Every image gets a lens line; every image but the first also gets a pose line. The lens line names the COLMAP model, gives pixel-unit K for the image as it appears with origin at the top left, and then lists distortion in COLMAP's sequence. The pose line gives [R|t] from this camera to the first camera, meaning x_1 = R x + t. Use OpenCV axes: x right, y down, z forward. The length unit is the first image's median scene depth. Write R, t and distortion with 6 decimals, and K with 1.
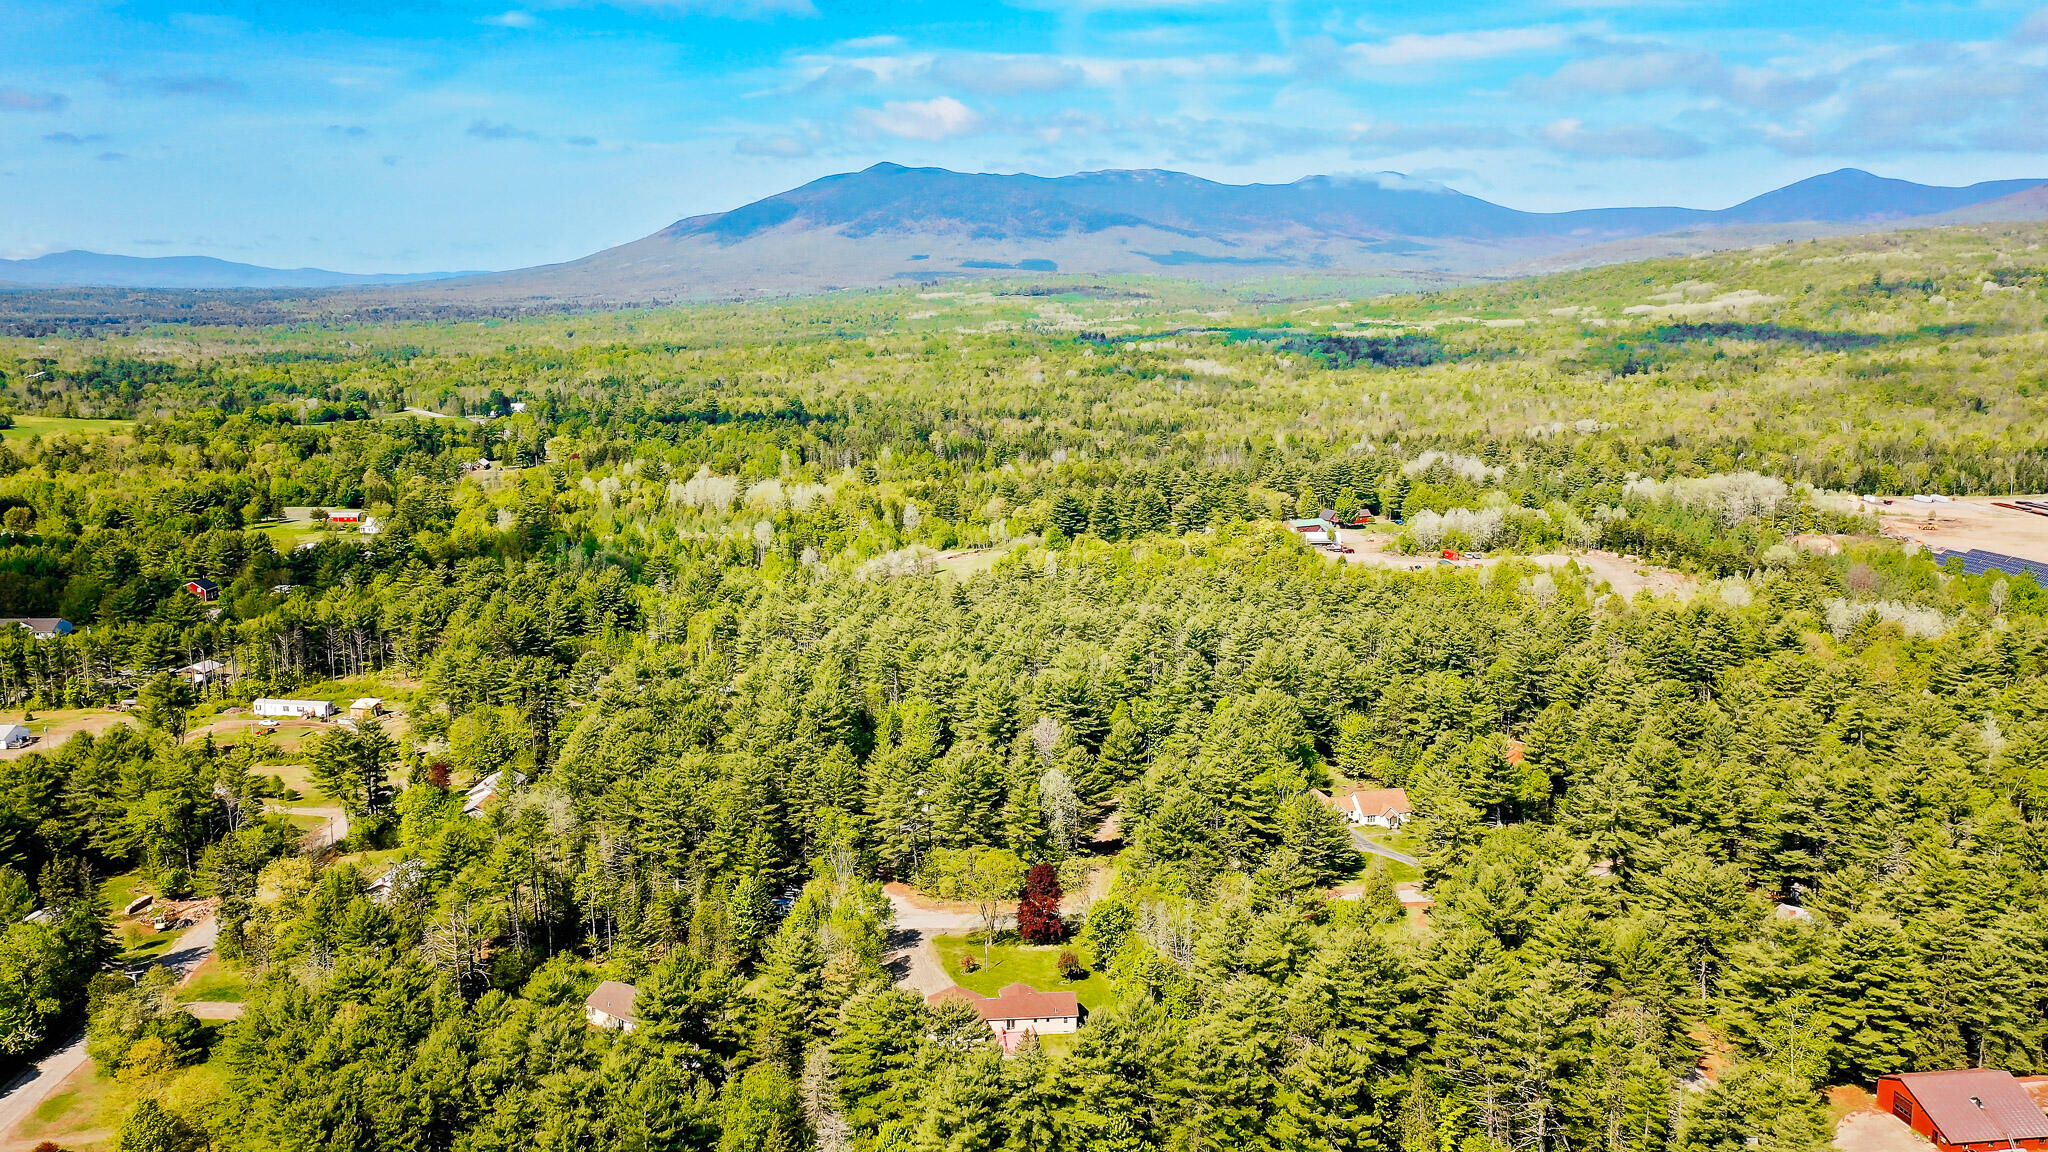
lens RADIAL K [[1598.5, 0, 1024.0], [0, 1598.5, 576.0], [0, 0, 1]] dist [0.052806, -0.002207]
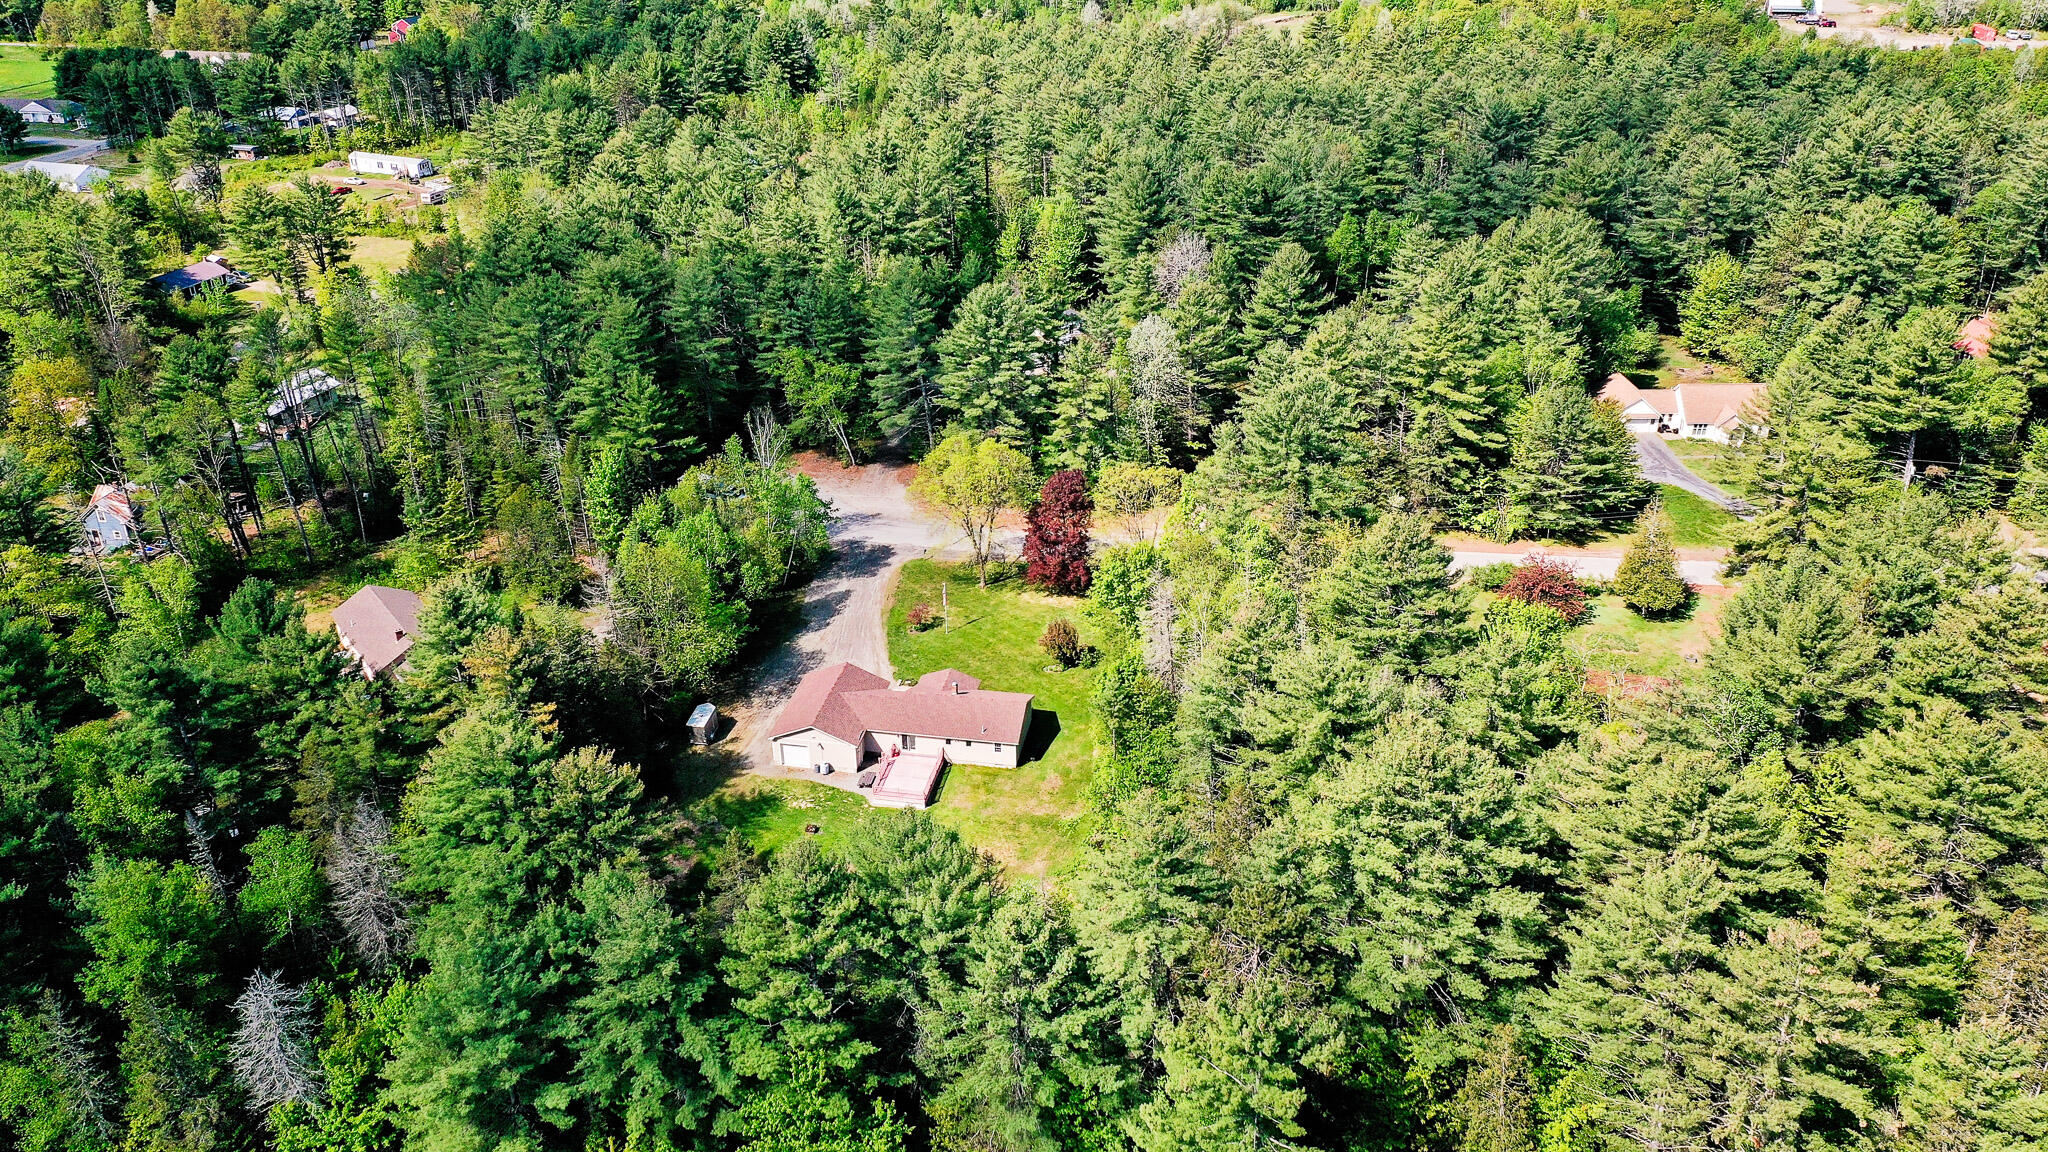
lens RADIAL K [[1601.2, 0, 1024.0], [0, 1601.2, 576.0], [0, 0, 1]] dist [0.004307, 0.001715]
pose [[0.961387, 0.115487, -0.249796, 0.123652], [-0.035004, 0.951631, 0.305244, 0.024130], [0.272965, -0.284714, 0.918928, 0.332540]]
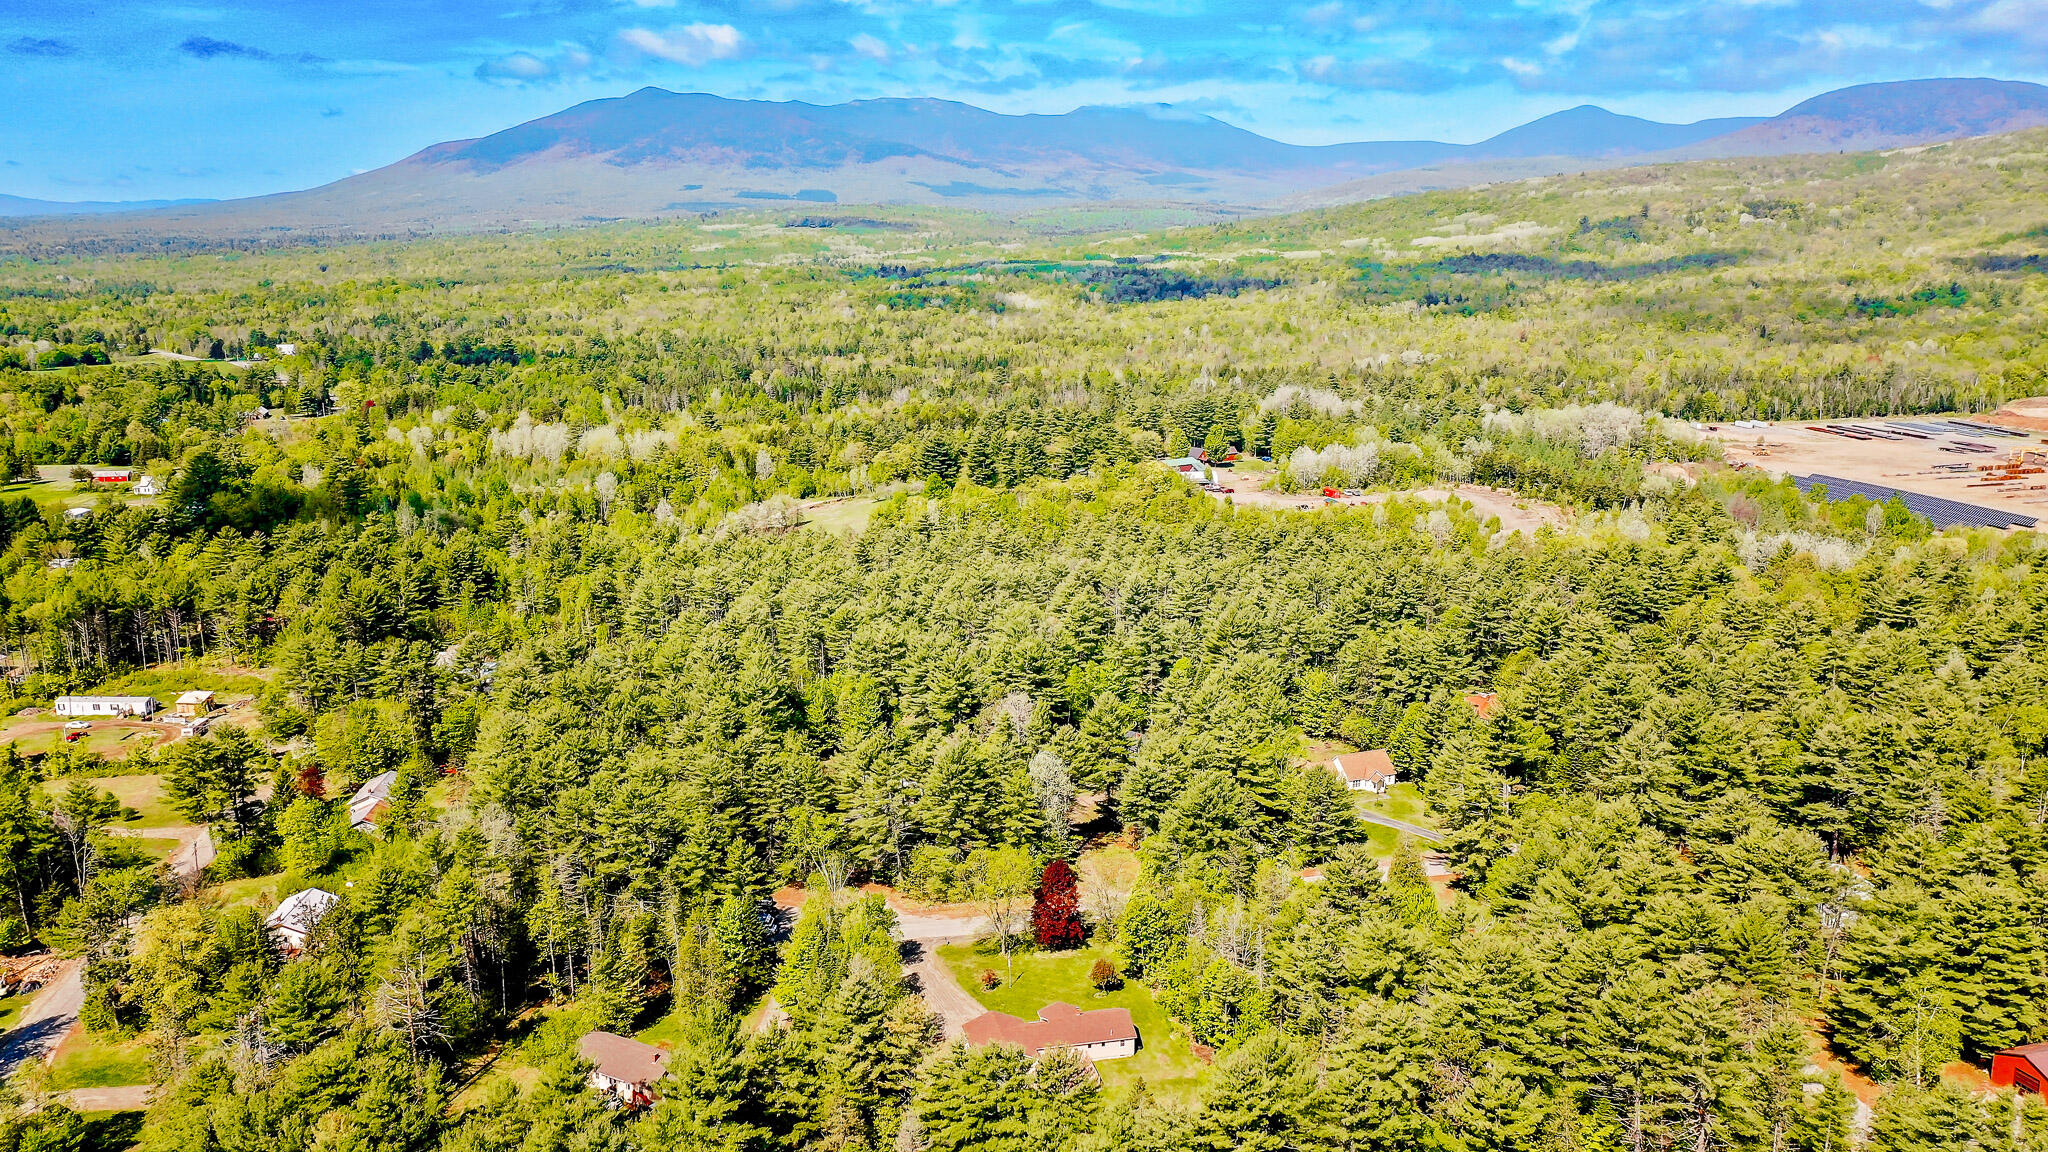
lens RADIAL K [[1598.5, 0, 1024.0], [0, 1598.5, 576.0], [0, 0, 1]] dist [0.052806, -0.002207]
pose [[0.990704, -0.030898, 0.132483, -0.097393], [0.025469, 0.998773, 0.042480, -0.015777], [-0.133633, -0.038711, 0.990275, 0.092053]]
